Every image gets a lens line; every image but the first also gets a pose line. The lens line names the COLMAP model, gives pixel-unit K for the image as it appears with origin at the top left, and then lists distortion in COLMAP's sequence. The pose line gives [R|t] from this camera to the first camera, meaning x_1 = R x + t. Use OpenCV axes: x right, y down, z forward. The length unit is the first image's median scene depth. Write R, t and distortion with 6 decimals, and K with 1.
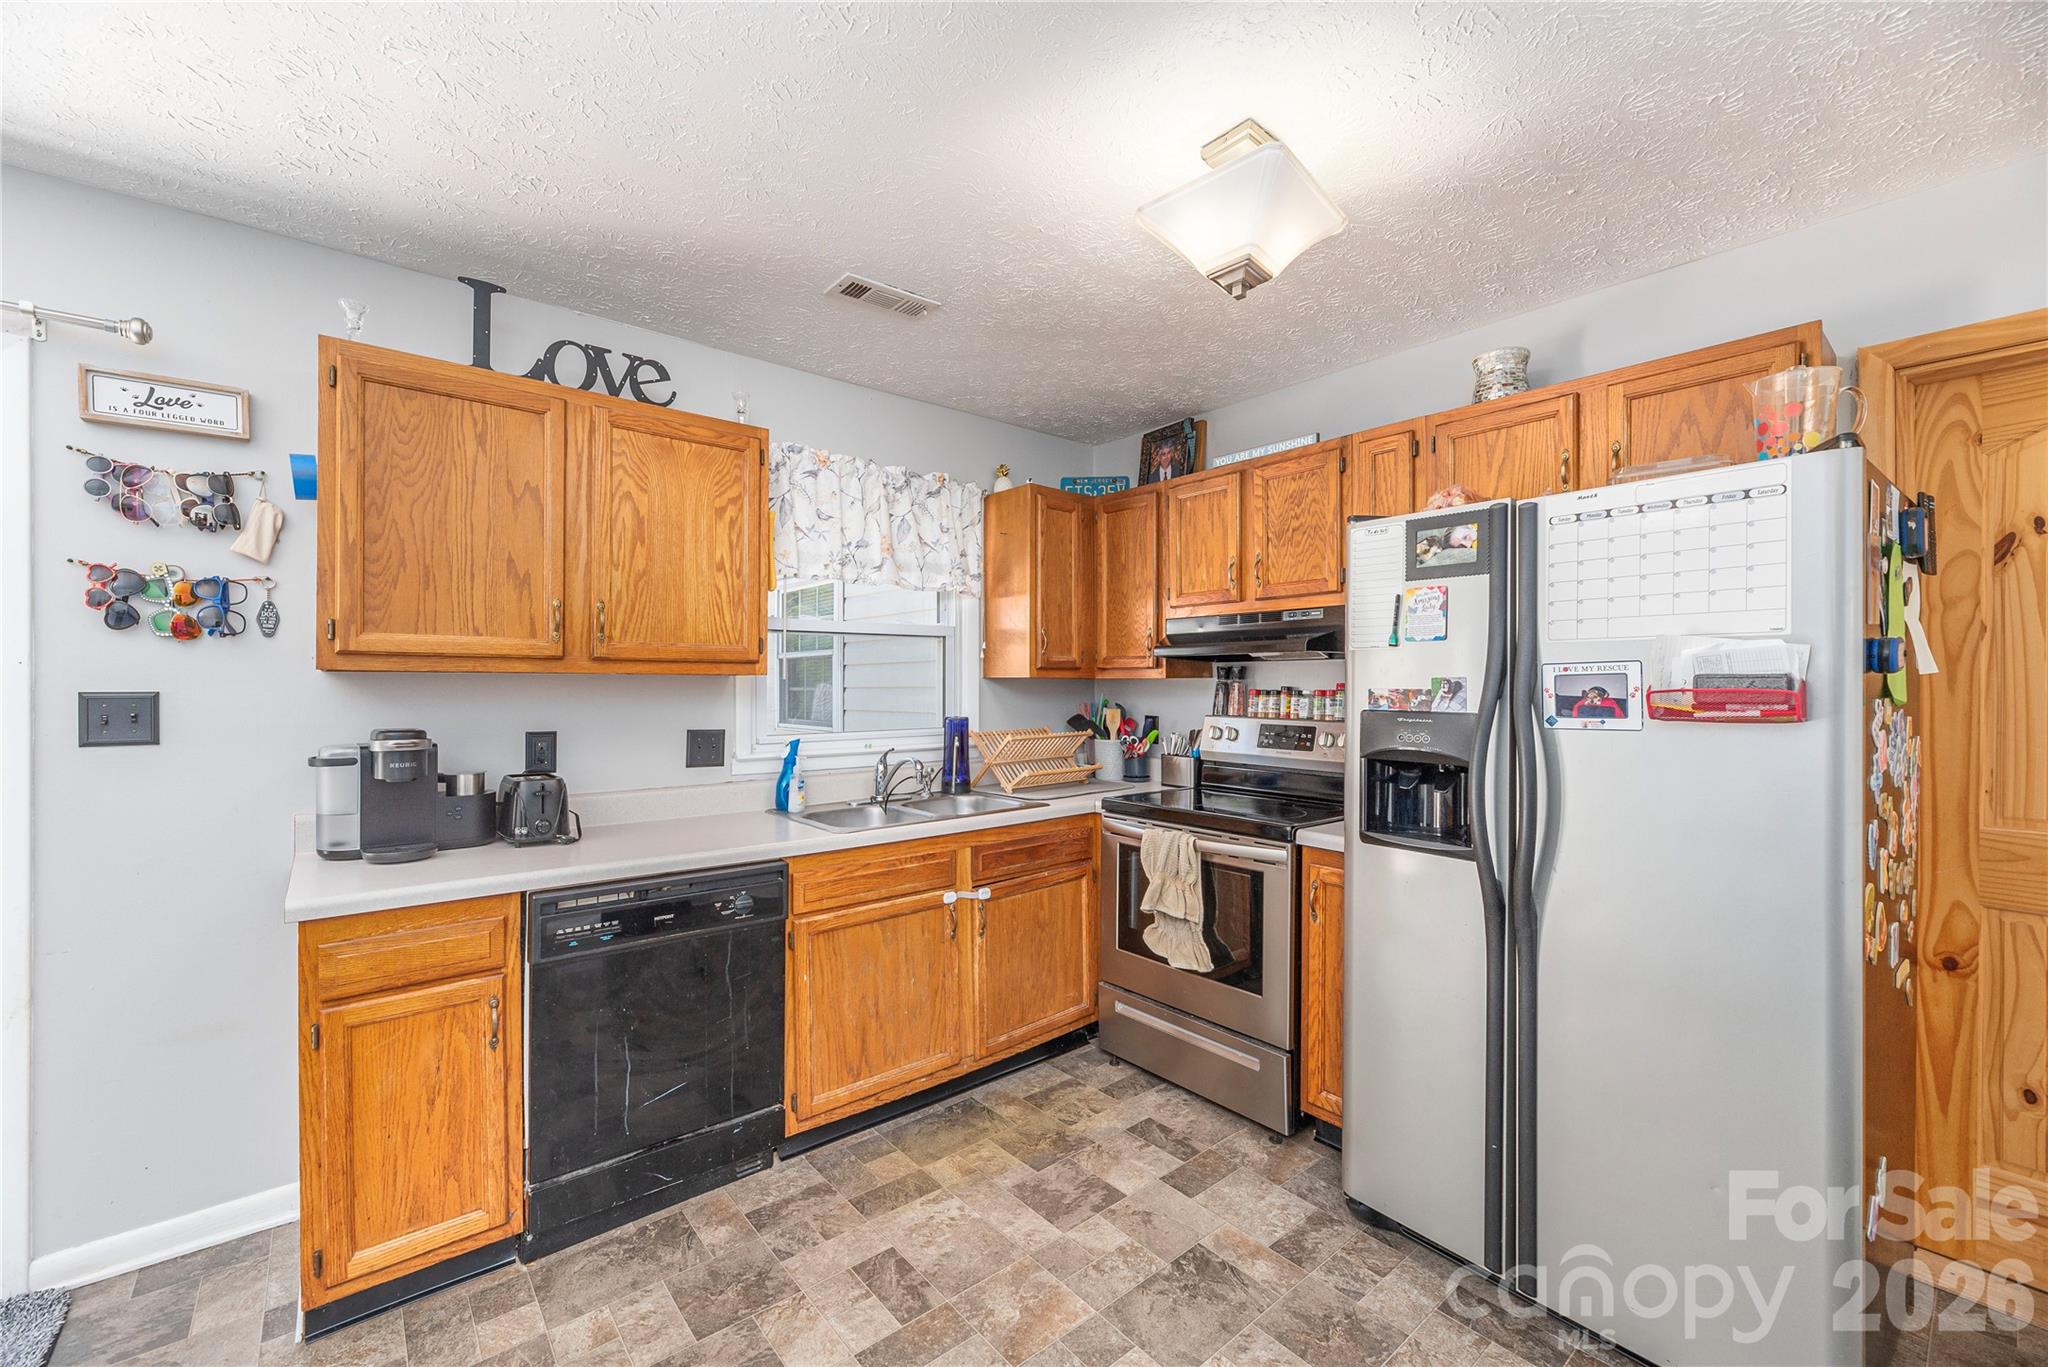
lens RADIAL K [[838.8, 0, 1030.9], [0, 838.8, 683.2], [0, 0, 1]] dist [-0.004332, 0.001958]
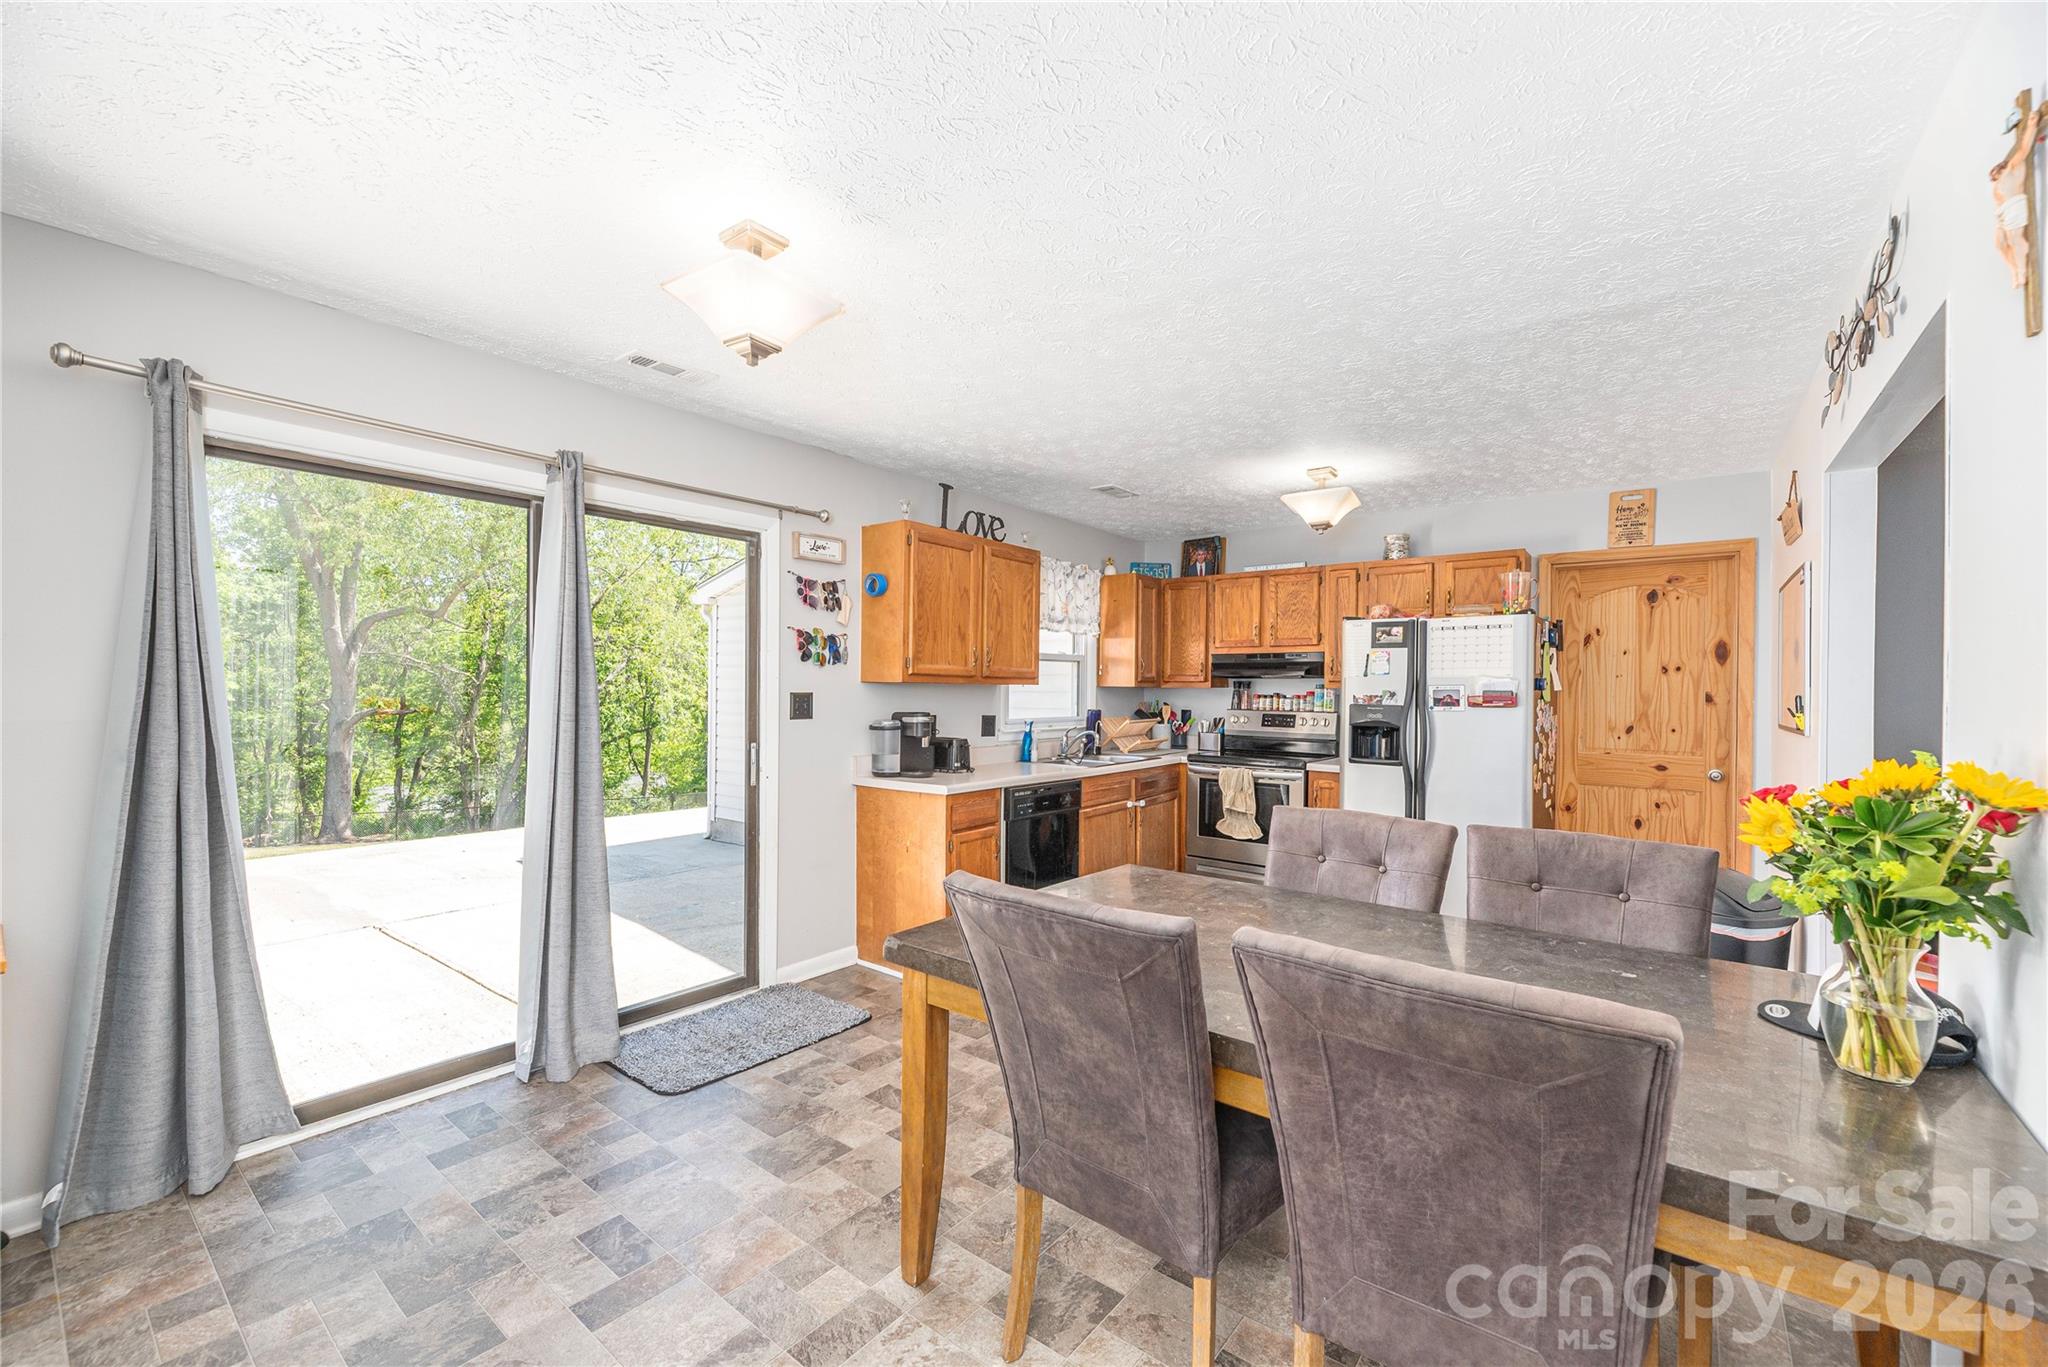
lens RADIAL K [[838.8, 0, 1038.7], [0, 838.8, 687.0], [0, 0, 1]] dist [-0.004332, 0.001958]
pose [[0.977081, 0.009047, 0.212677, -0.824482], [-0.009049, 0.999959, -0.000960, -0.003918], [-0.212677, -0.000986, 0.977122, -0.933605]]
